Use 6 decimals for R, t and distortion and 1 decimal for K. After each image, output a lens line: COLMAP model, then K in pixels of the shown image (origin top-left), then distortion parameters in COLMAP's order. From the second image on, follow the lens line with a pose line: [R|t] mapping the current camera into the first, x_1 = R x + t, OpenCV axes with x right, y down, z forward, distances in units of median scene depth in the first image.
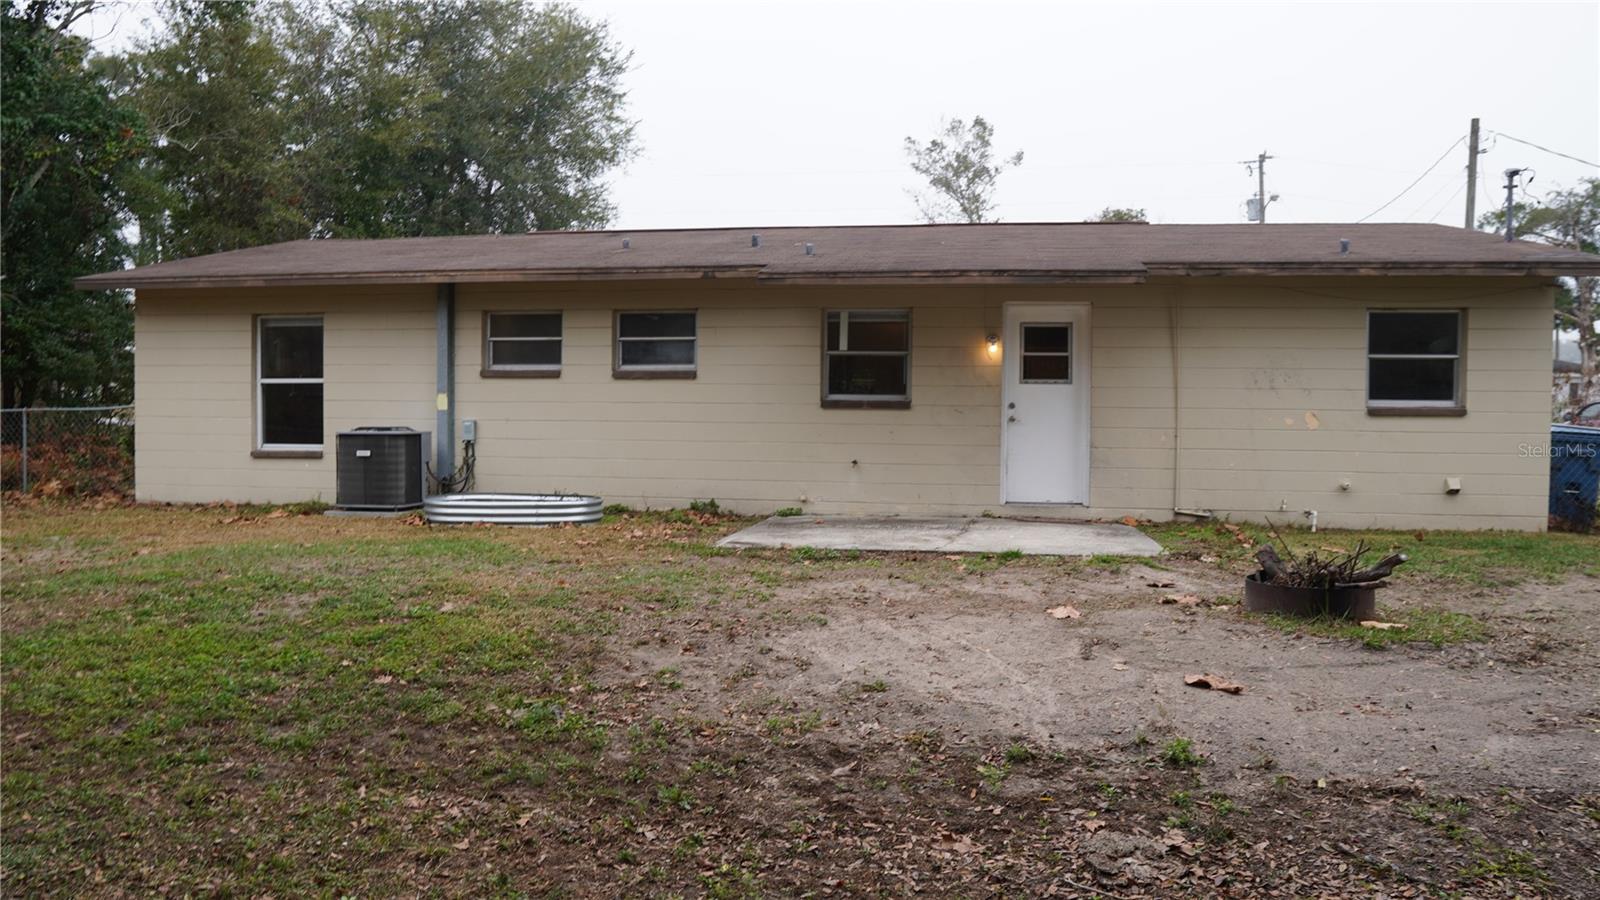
lens RADIAL K [[1122.8, 0, 800.0], [0, 1122.8, 450.0], [0, 0, 1]] dist [-0.109857, 0.071225]
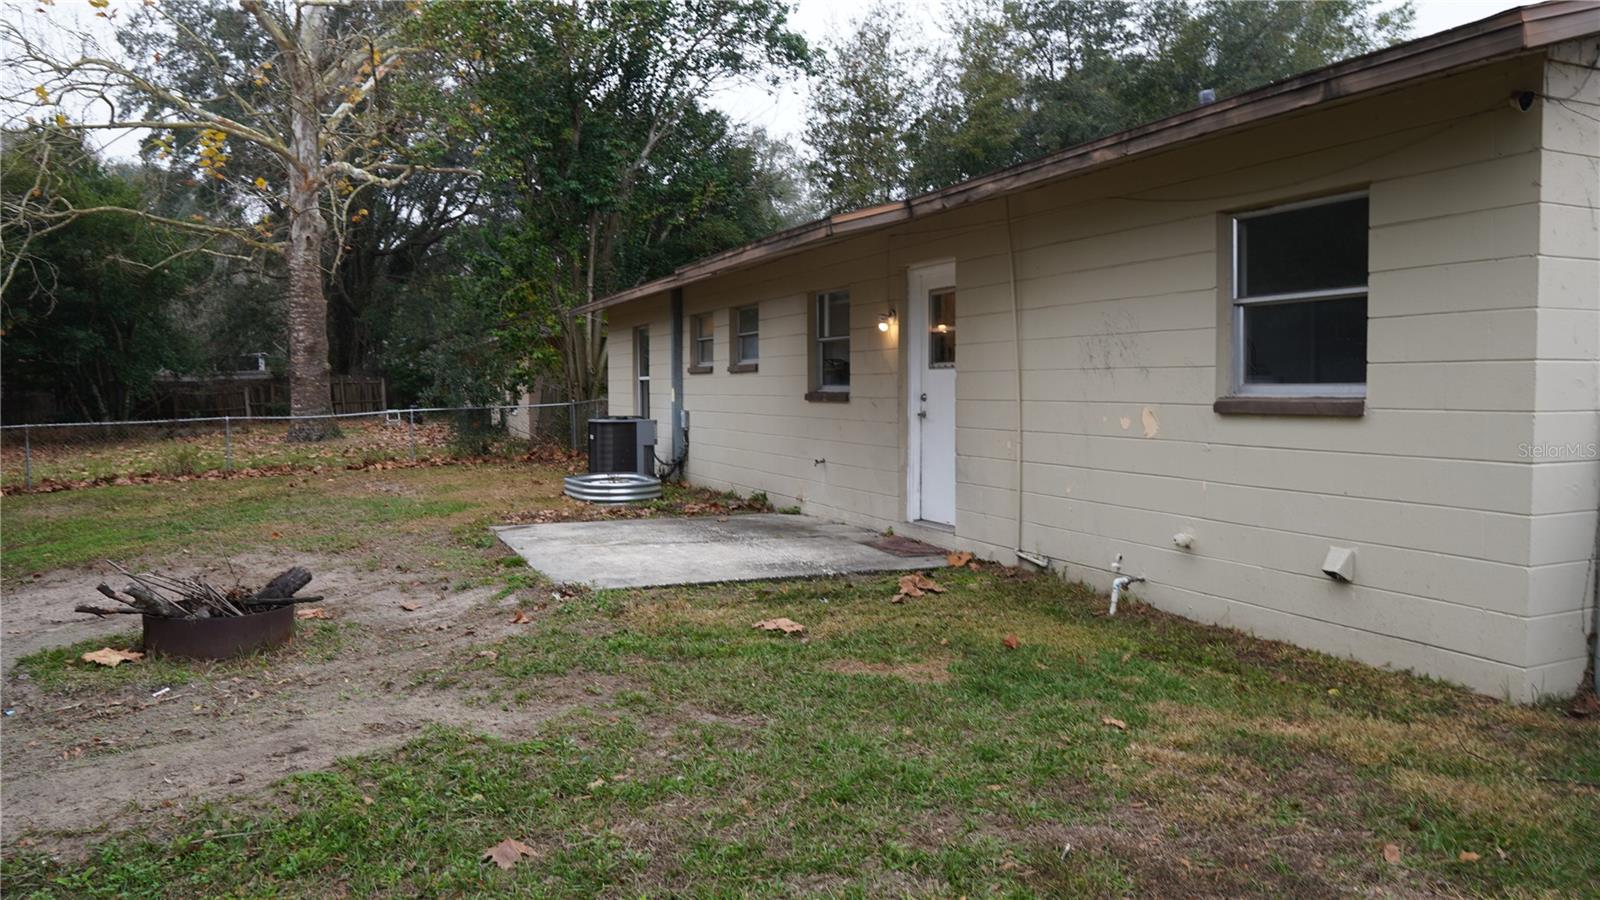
lens RADIAL K [[1122.8, 0, 800.0], [0, 1122.8, 450.0], [0, 0, 1]] dist [-0.109857, 0.071225]
pose [[0.533929, 0.034408, -0.844829, 0.842781], [-0.012865, 0.999387, 0.032573, -0.028229], [0.845432, -0.006523, 0.534044, 0.526684]]
